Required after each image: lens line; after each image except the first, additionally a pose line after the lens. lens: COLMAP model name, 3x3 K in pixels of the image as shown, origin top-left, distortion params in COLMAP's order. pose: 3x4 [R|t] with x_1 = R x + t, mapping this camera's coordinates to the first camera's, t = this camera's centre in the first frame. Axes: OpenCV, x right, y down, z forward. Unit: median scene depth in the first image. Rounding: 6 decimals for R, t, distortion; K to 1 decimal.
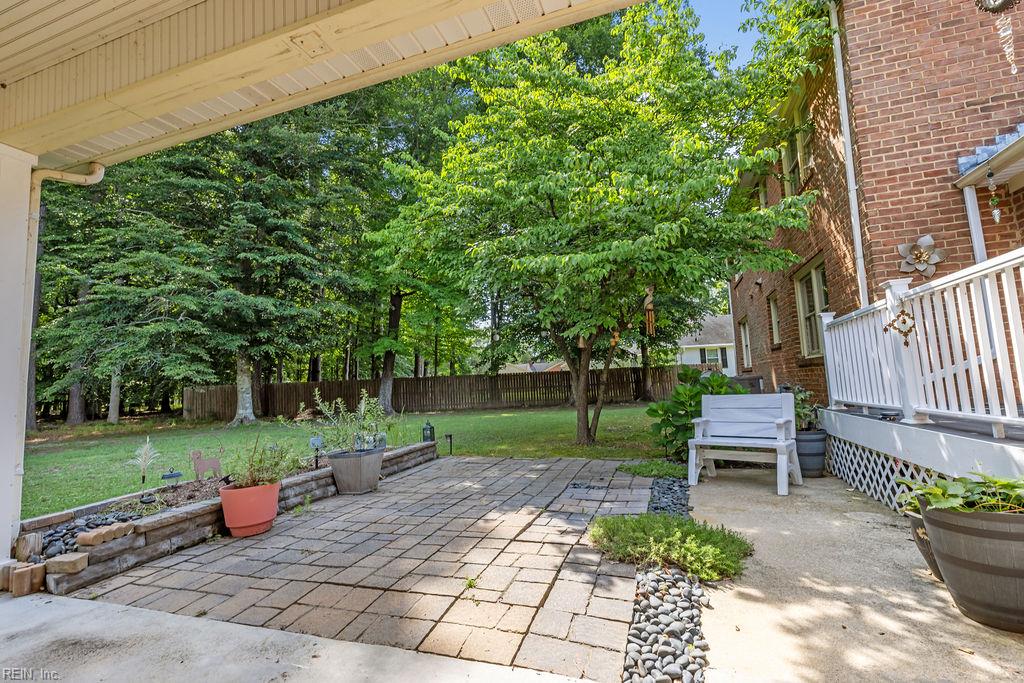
lens RADIAL K [[466.8, 0, 508.8], [0, 466.8, 338.9], [0, 0, 1]] dist [-0.004847, 0.000015]
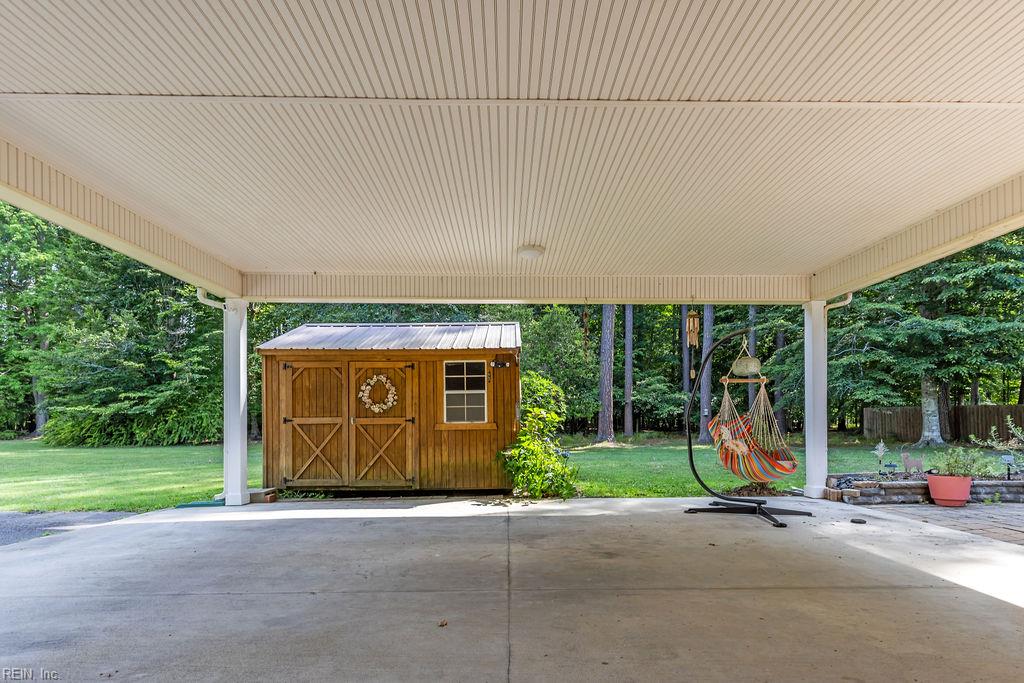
lens RADIAL K [[466.8, 0, 530.1], [0, 466.8, 418.1], [0, 0, 1]] dist [-0.004847, 0.000015]
pose [[0.344351, 0.039839, -0.937996, 0.093606], [0.079746, 0.994247, 0.071503, -0.023217], [0.935448, -0.099424, 0.339193, -0.184511]]
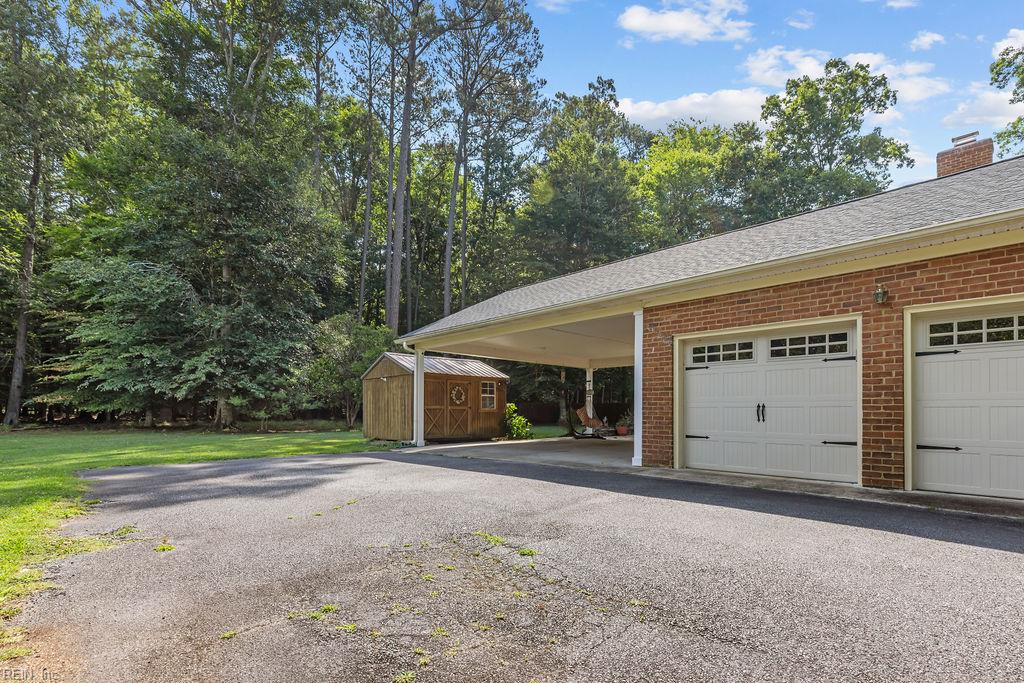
lens RADIAL K [[466.8, 0, 512.7], [0, 466.8, 341.8], [0, 0, 1]] dist [-0.004847, 0.000015]
pose [[0.888679, -0.018892, -0.458140, 0.167872], [-0.001315, 0.999042, -0.043748, -0.089378], [0.458527, 0.039481, 0.887803, -0.925452]]
